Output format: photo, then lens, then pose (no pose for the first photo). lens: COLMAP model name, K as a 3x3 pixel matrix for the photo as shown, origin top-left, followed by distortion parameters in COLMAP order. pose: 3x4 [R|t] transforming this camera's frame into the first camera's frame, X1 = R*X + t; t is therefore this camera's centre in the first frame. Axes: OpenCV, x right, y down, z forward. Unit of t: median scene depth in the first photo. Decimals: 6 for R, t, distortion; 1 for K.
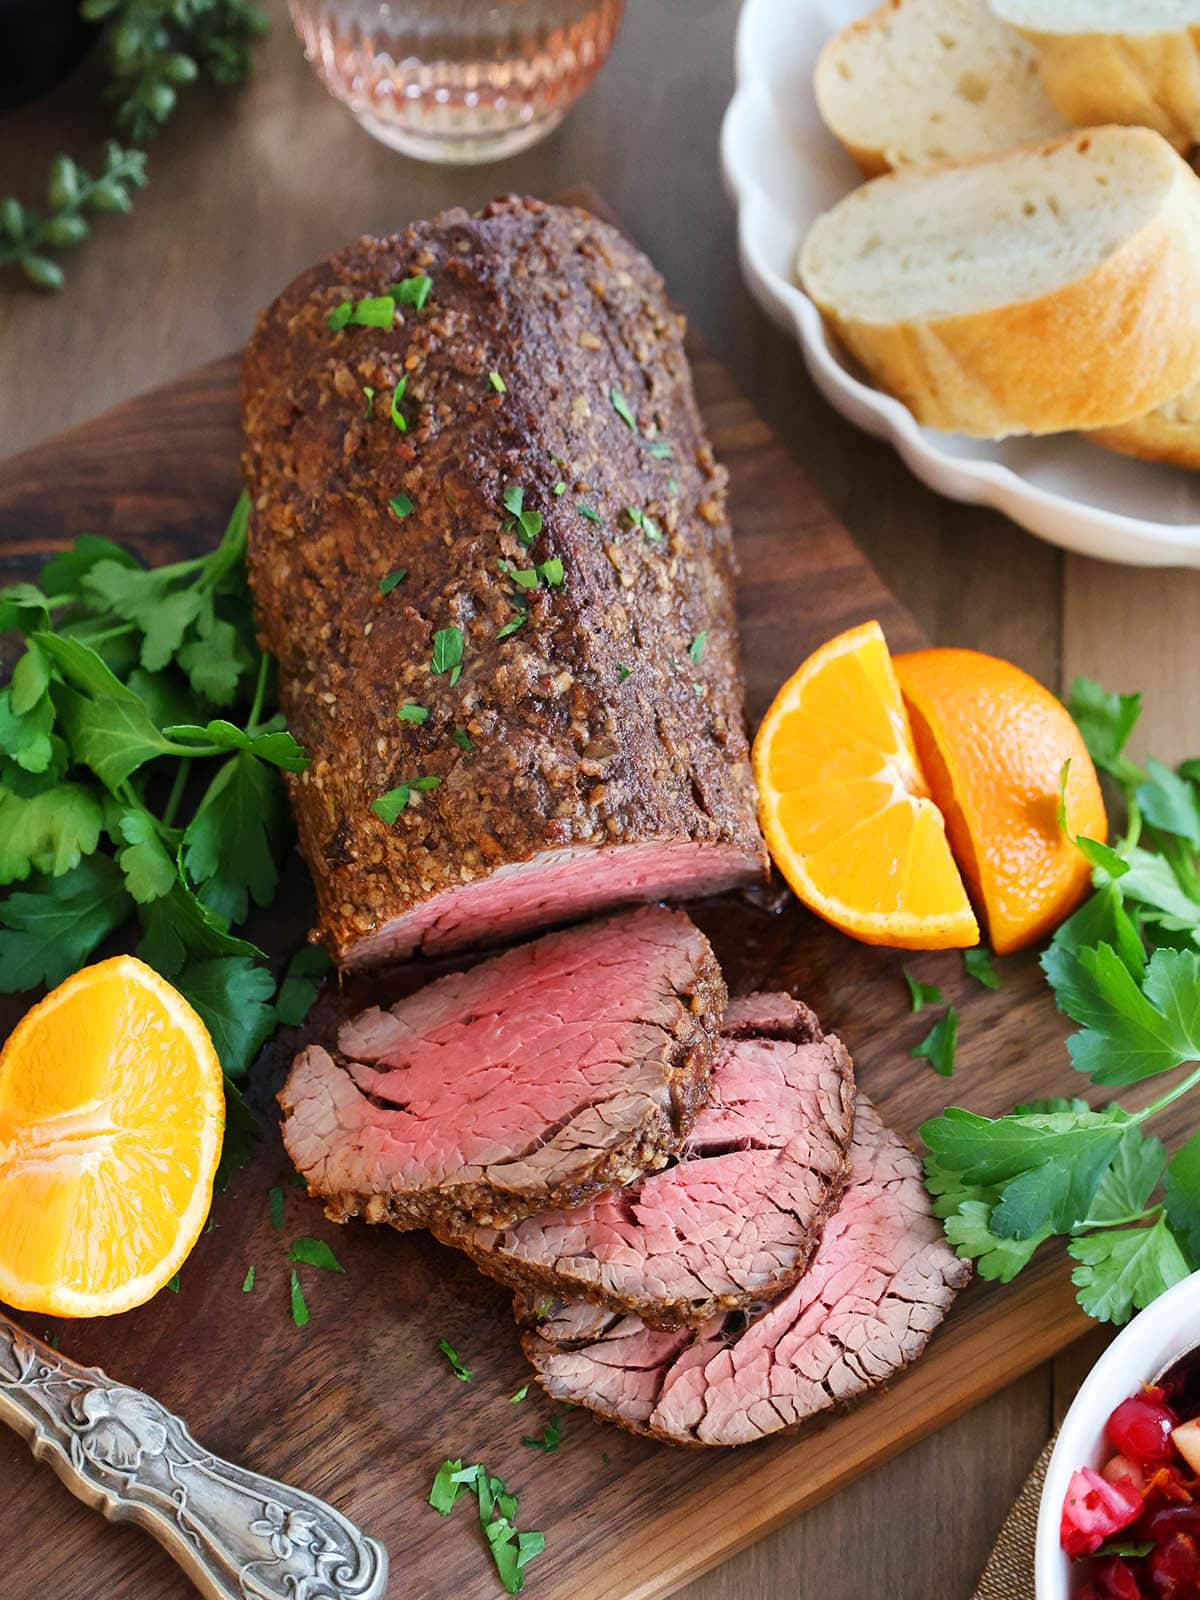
lens RADIAL K [[2522.2, 0, 571.6], [0, 2522.2, 829.9], [0, 0, 1]] dist [0.006851, 0.000000]
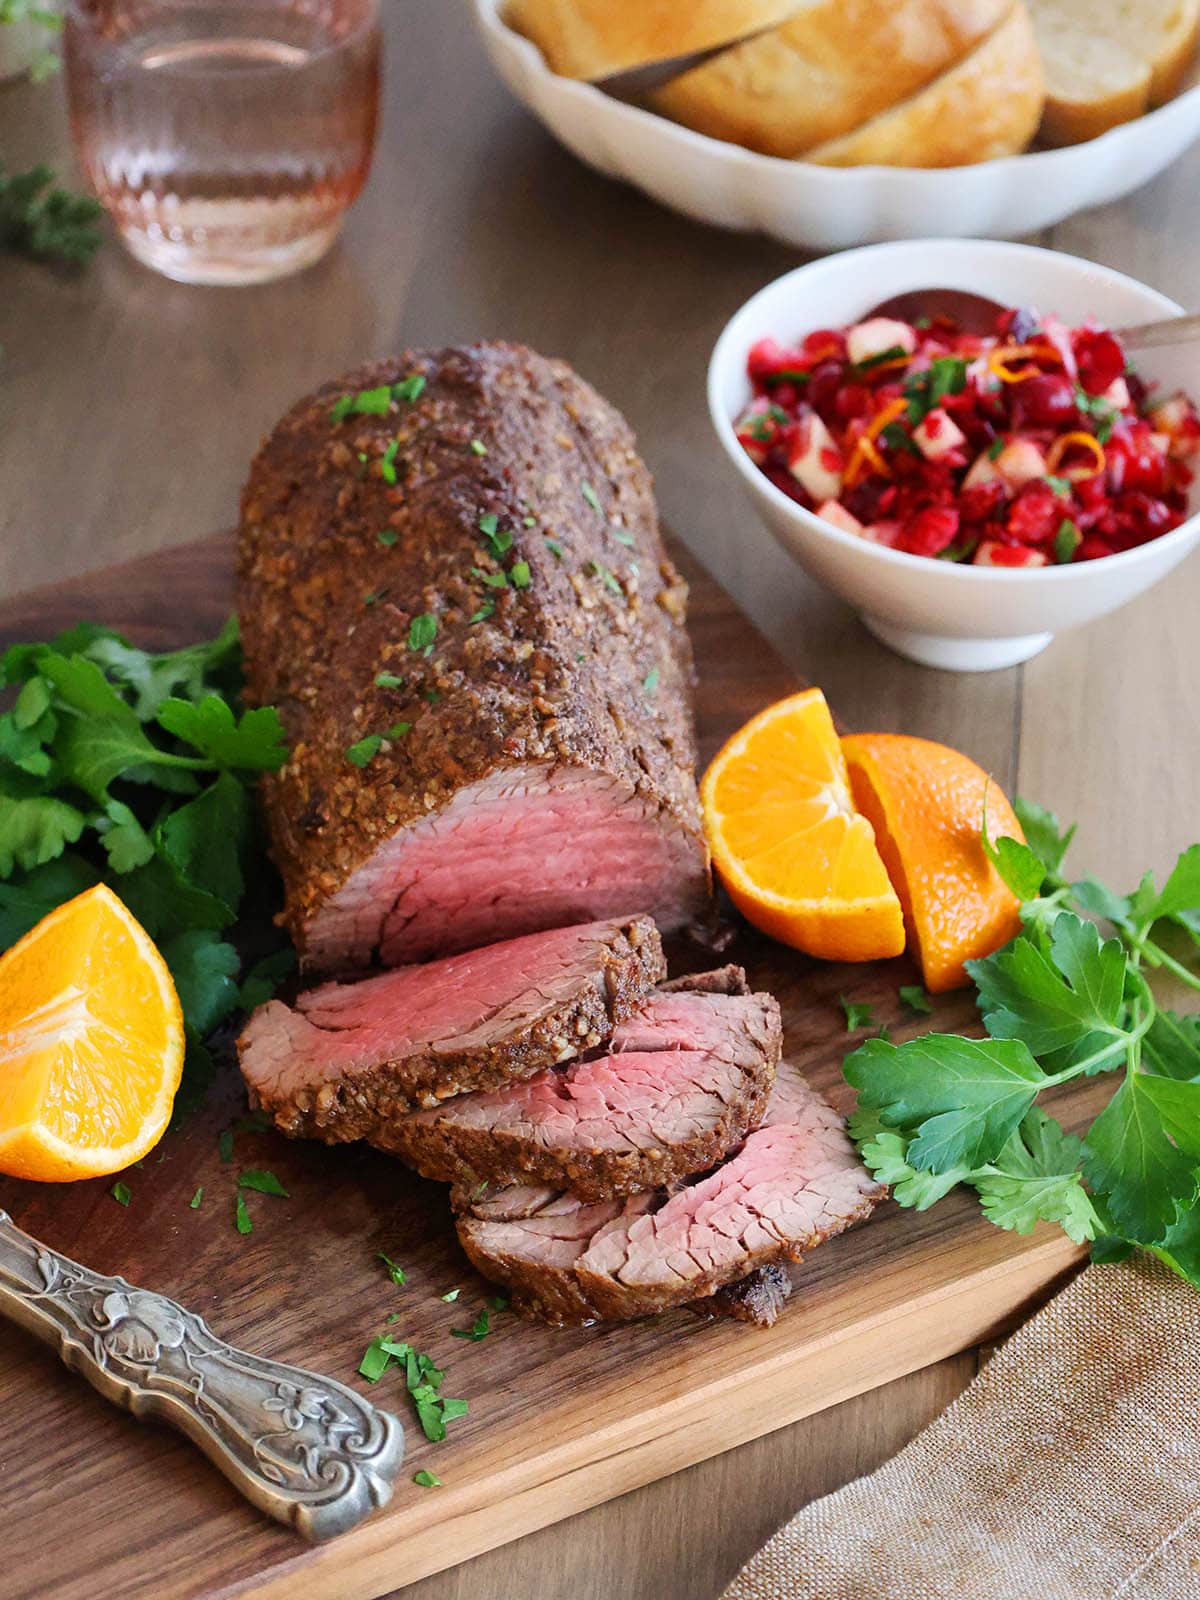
lens RADIAL K [[3933.0, 0, 605.6], [0, 3933.0, 801.1], [0, 0, 1]] dist [-0.075350, 0.000000]
pose [[0.999178, 0.040452, -0.002559, 0.038485], [-0.038330, 0.922438, -0.384238, 0.652356], [-0.013182, 0.384021, 0.923230, -0.566240]]
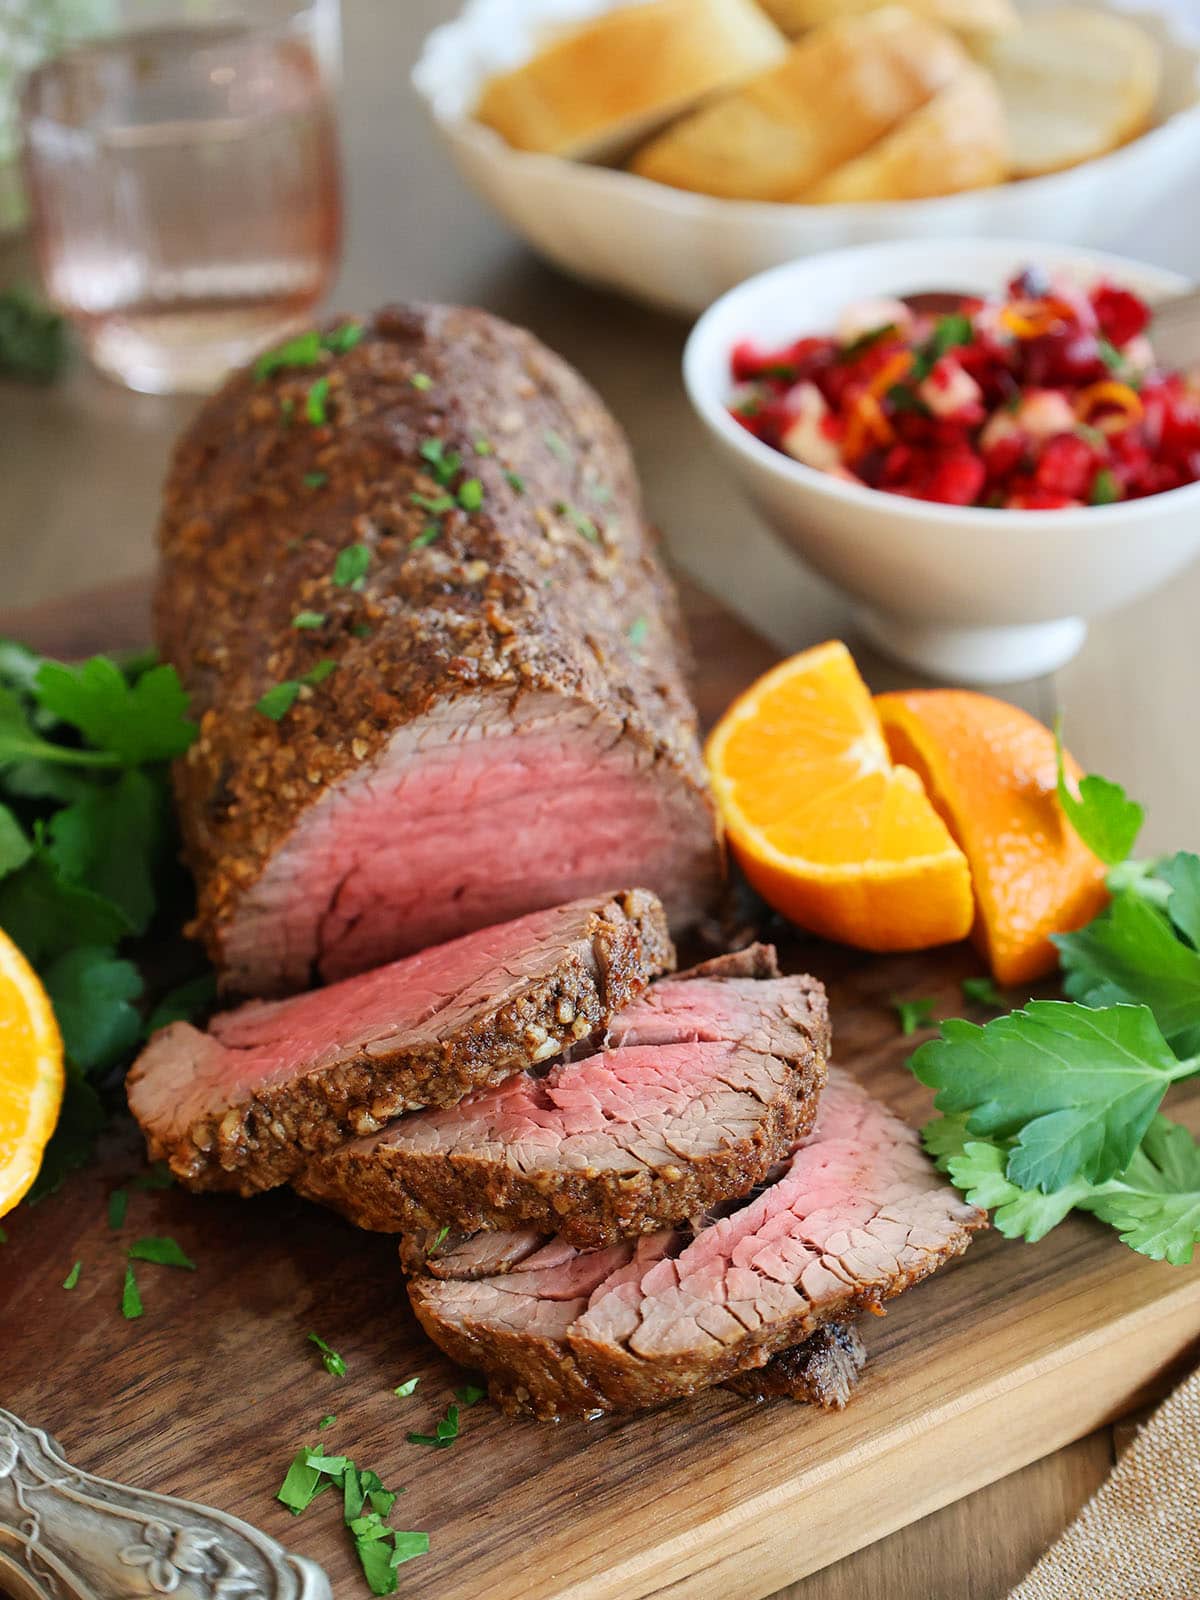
lens RADIAL K [[2522.2, 0, 589.1], [0, 2522.2, 889.5], [0, 0, 1]] dist [0.006851, 0.000000]
pose [[0.999744, -0.011999, -0.019179, 0.050852], [0.001789, 0.887030, -0.461708, 0.442059], [0.022553, 0.461555, 0.886825, 0.253705]]
